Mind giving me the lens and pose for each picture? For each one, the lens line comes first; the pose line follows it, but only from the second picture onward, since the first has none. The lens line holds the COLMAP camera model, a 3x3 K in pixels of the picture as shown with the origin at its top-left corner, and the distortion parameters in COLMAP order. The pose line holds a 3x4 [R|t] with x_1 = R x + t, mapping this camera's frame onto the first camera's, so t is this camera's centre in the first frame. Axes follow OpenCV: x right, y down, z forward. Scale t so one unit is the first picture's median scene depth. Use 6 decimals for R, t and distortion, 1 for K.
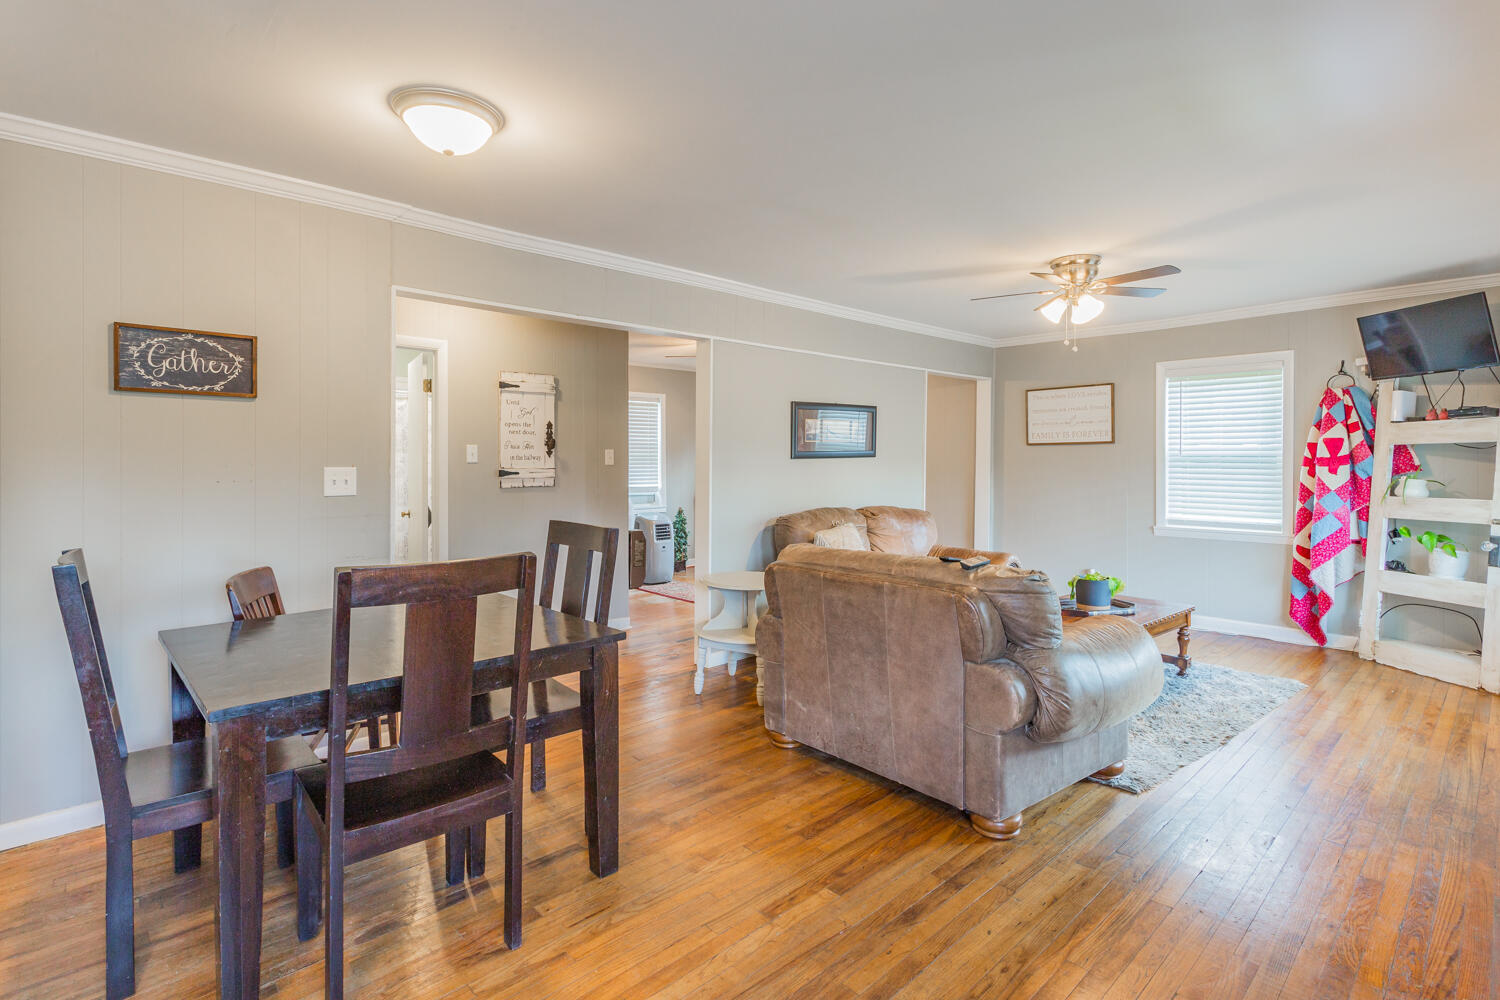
lens RADIAL K [[726.3, 0, 743.0], [0, 726.3, 465.4], [0, 0, 1]] dist [0.010906, -0.000162]
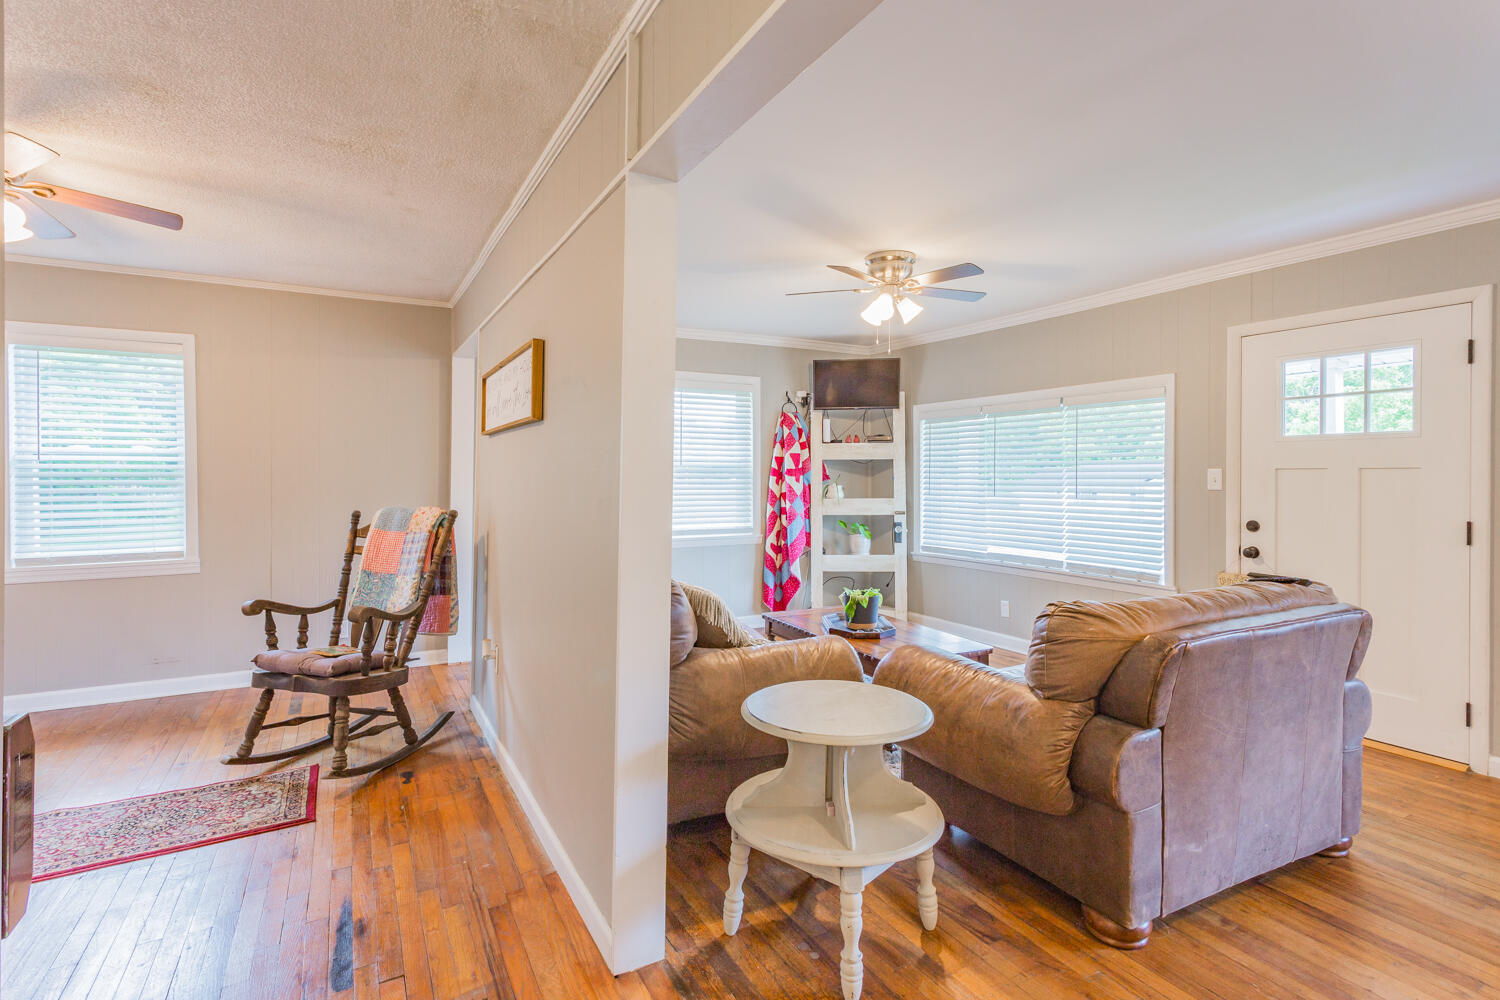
lens RADIAL K [[734.5, 0, 749.2], [0, 734.5, 473.0], [0, 0, 1]] dist [0.014248, 0.000103]
pose [[0.237099, 0.002688, 0.971482, -0.424664], [0.003548, 0.999987, -0.003633, 0.000259], [-0.971479, 0.004308, 0.237086, 0.795692]]
